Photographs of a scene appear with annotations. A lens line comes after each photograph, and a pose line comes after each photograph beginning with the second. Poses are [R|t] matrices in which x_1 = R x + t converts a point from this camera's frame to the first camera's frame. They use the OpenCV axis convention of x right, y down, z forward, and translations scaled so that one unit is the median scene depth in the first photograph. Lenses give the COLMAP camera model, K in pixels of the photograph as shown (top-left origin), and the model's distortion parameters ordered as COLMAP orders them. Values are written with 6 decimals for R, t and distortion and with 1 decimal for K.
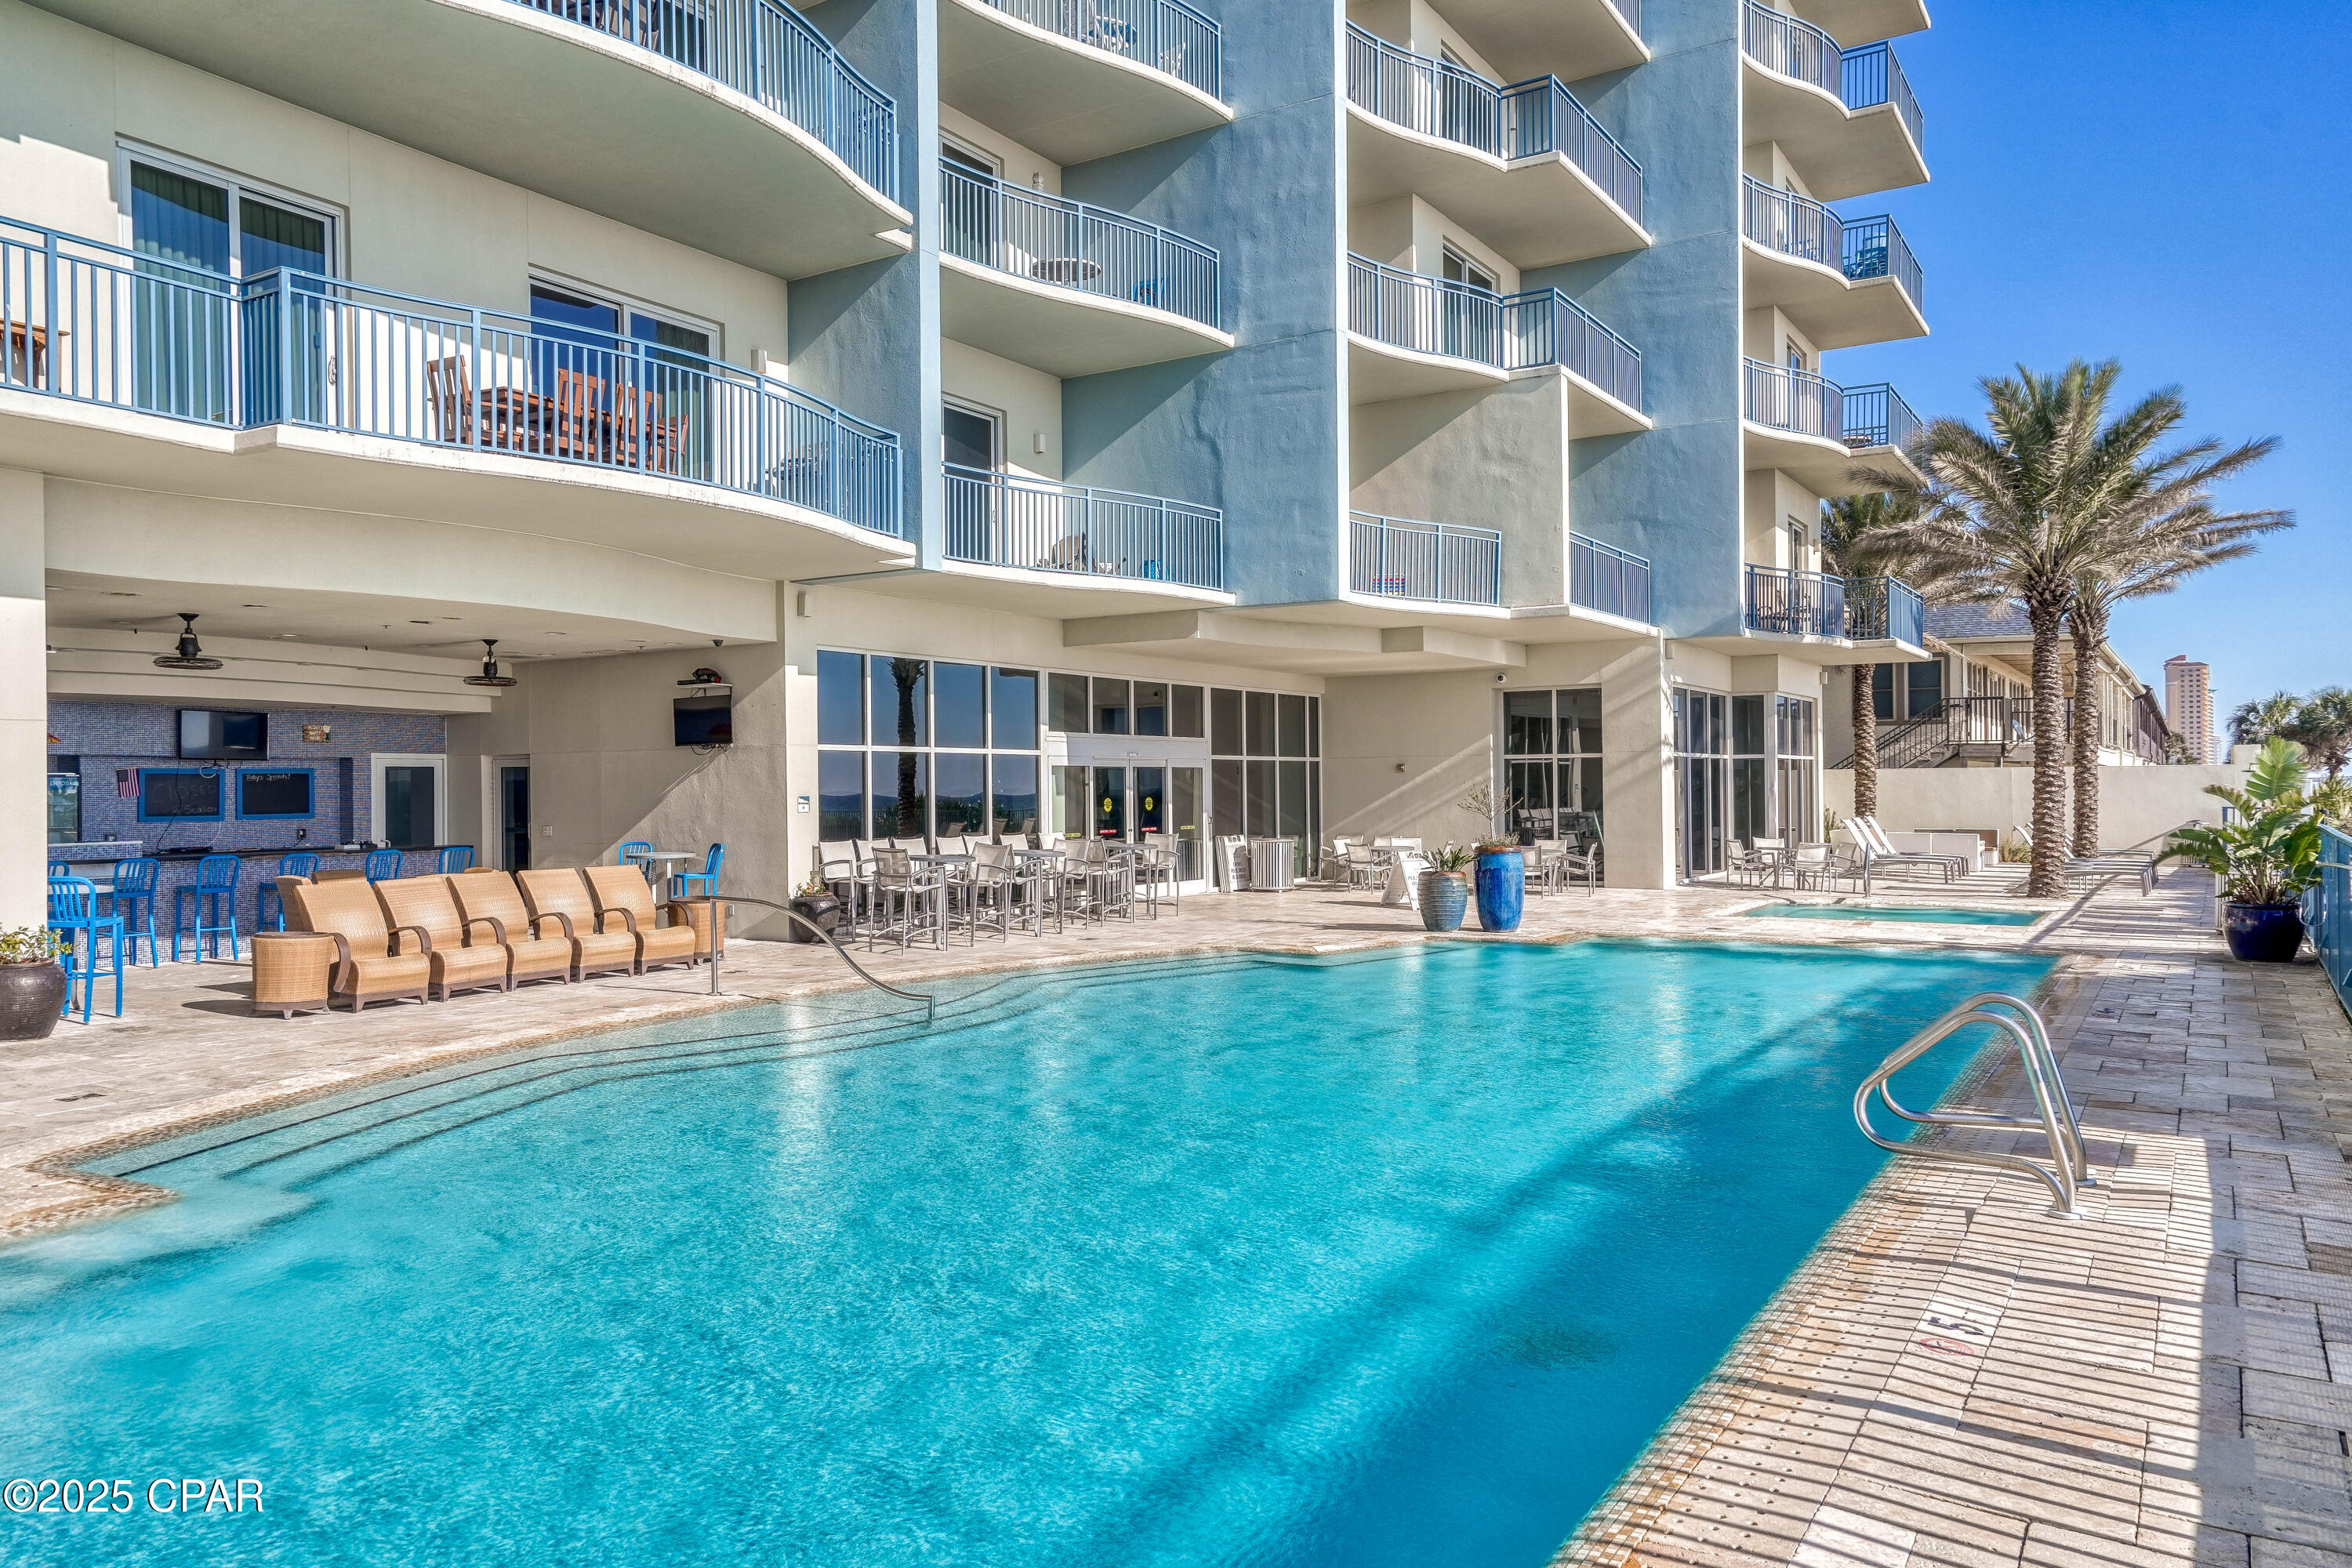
lens RADIAL K [[1629.2, 0, 1065.5], [0, 1629.2, 792.0], [0, 0, 1]] dist [0.039545, -0.001123]
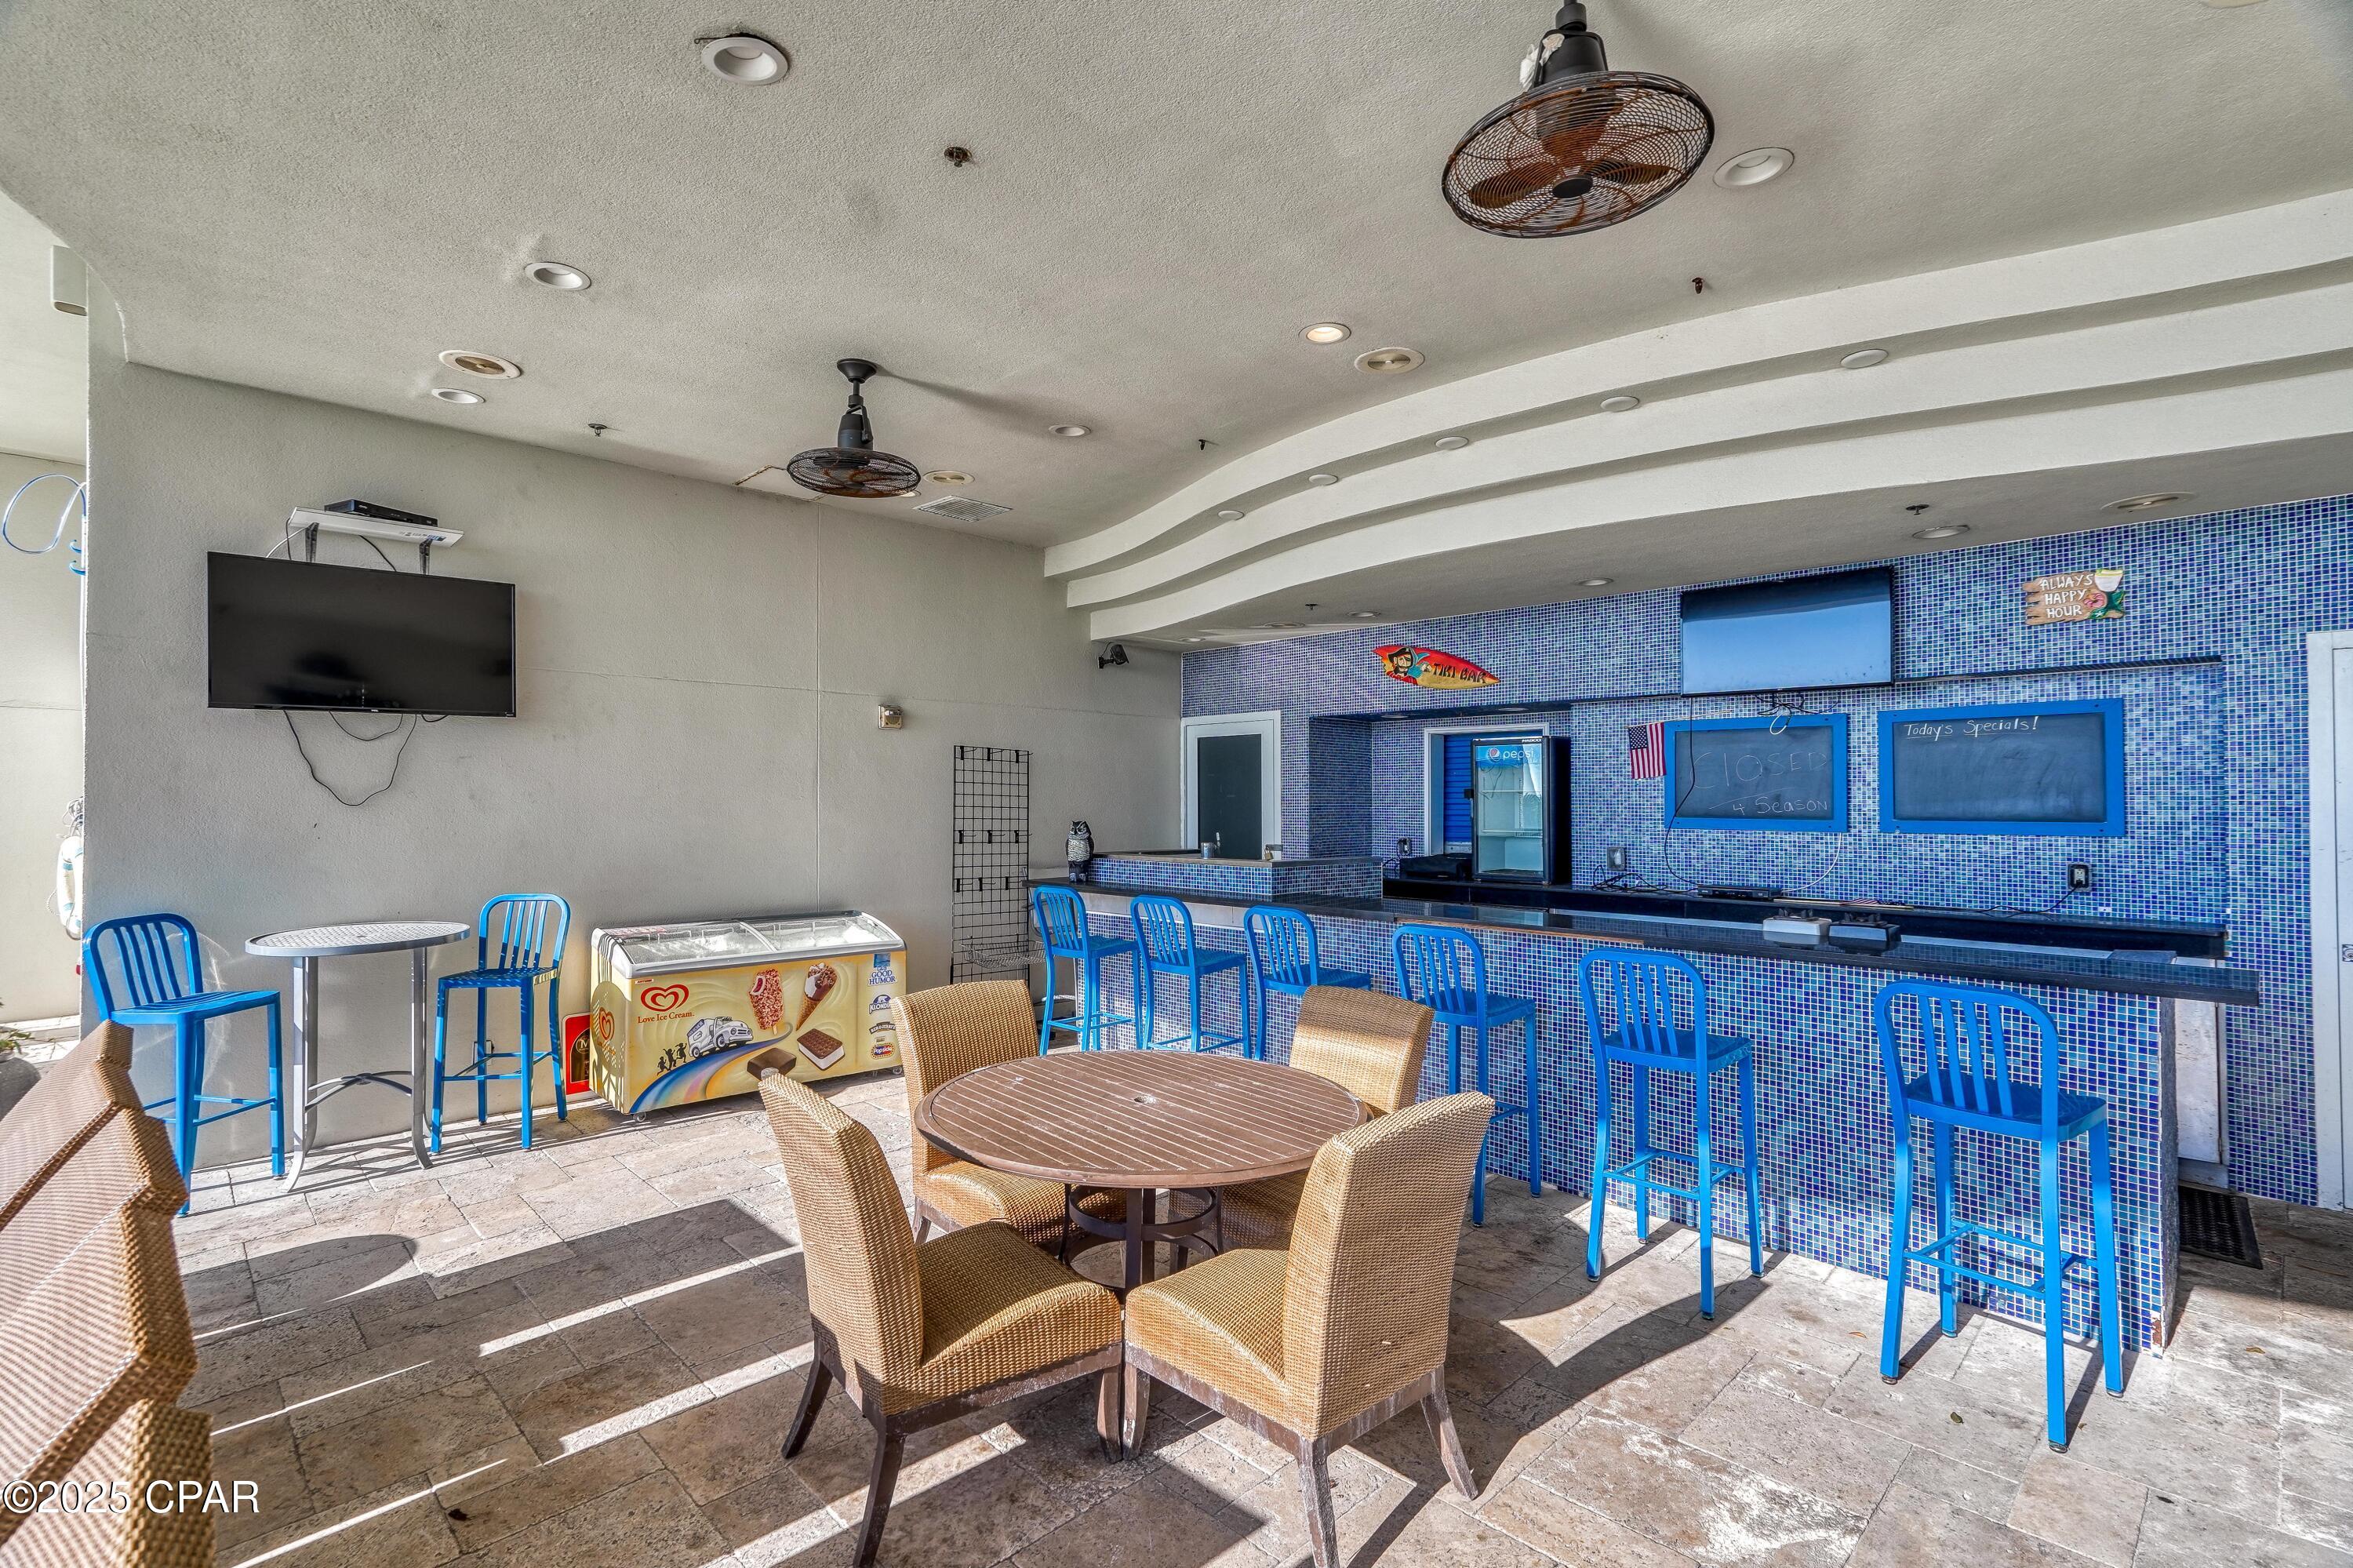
lens RADIAL K [[1120.1, 0, 1180.3], [0, 1120.1, 768.6], [0, 0, 1]] dist [-0.009558, 0.012454]
pose [[-0.173116, -0.021292, -0.984671, -0.203530], [0.003037, 0.999750, -0.022152, 0.006782], [0.984897, -0.006825, -0.173008, 0.918144]]
